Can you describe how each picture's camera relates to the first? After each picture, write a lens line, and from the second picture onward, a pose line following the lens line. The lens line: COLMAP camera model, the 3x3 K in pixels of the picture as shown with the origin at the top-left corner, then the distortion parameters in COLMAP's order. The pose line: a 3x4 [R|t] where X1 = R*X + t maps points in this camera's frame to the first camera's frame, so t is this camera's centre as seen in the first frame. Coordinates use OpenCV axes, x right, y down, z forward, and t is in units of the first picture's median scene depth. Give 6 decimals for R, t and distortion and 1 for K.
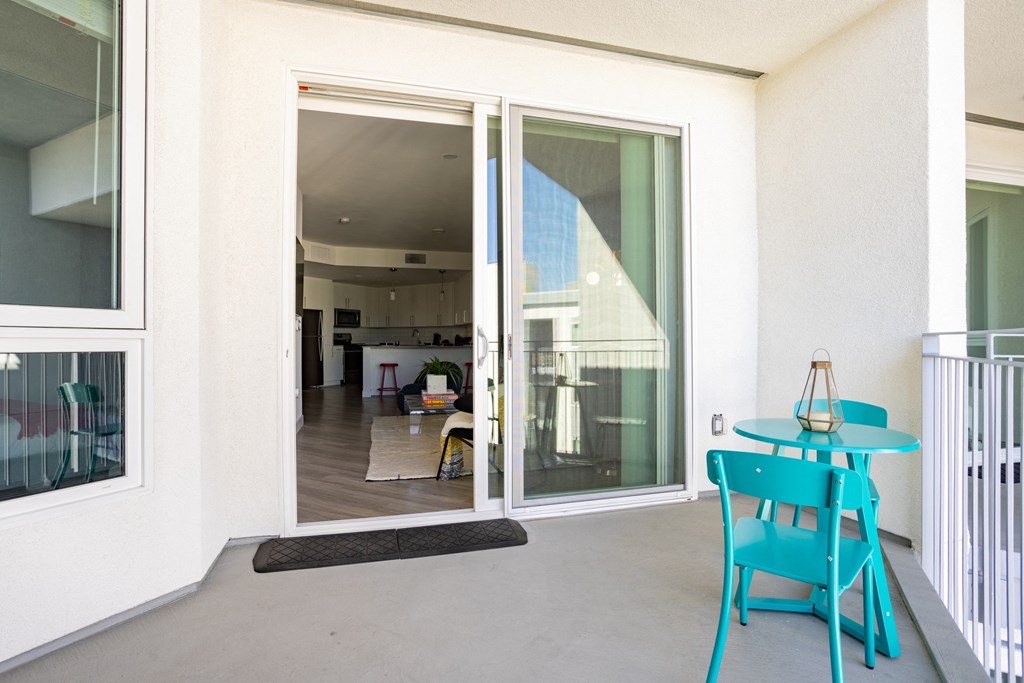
lens RADIAL K [[493.5, 0, 507.1], [0, 493.5, 335.3], [0, 0, 1]] dist [-0.050768, 0.025517]
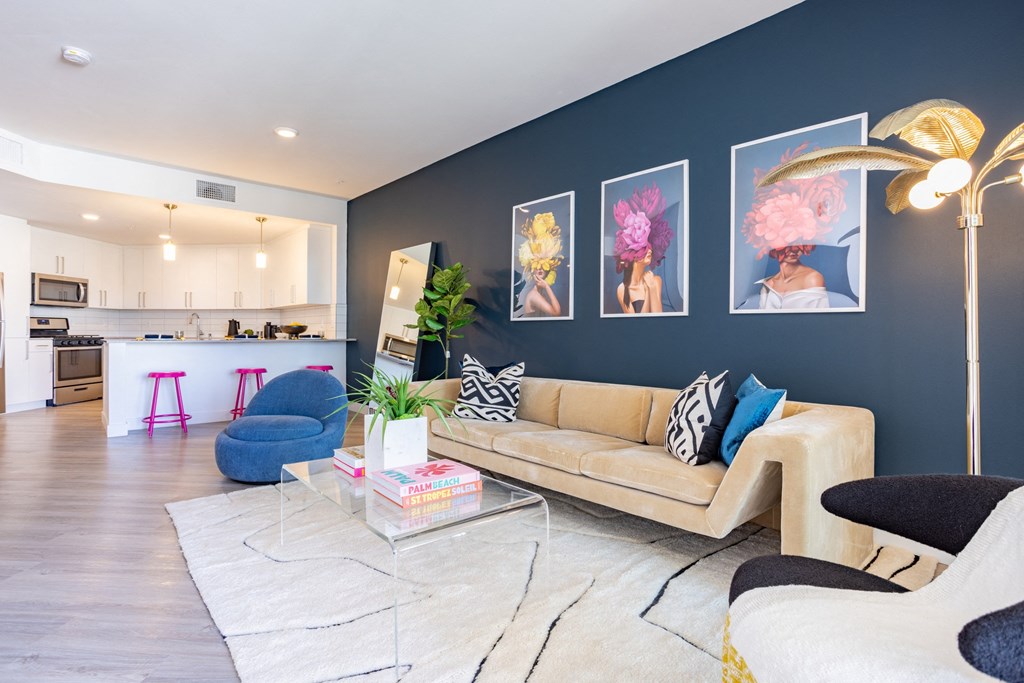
lens RADIAL K [[493.5, 0, 507.1], [0, 493.5, 335.3], [0, 0, 1]] dist [-0.050768, 0.025517]
pose [[0.898481, 0.003033, 0.439001, -0.106035], [-0.009948, 0.999860, 0.013451, 0.004428], [-0.438899, -0.016452, 0.898386, 0.268802]]
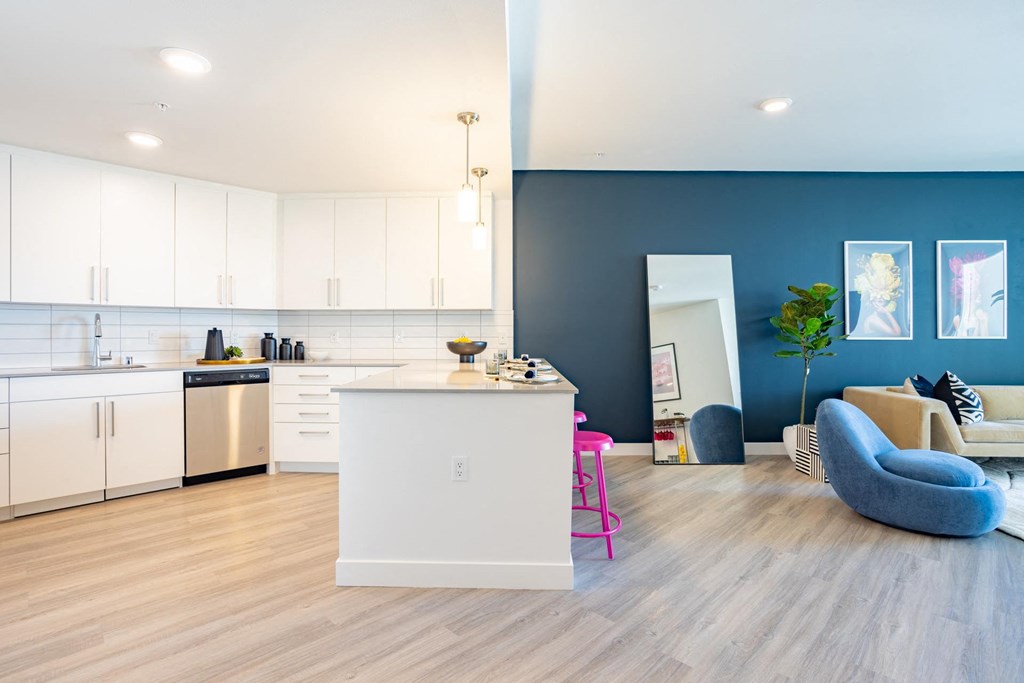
lens RADIAL K [[493.5, 0, 507.1], [0, 493.5, 335.3], [0, 0, 1]] dist [-0.050768, 0.025517]
pose [[0.309952, 0.005483, 0.950736, -0.427104], [-0.010774, 0.999939, -0.002254, -0.001161], [-0.950691, -0.009544, 0.309993, 0.742441]]
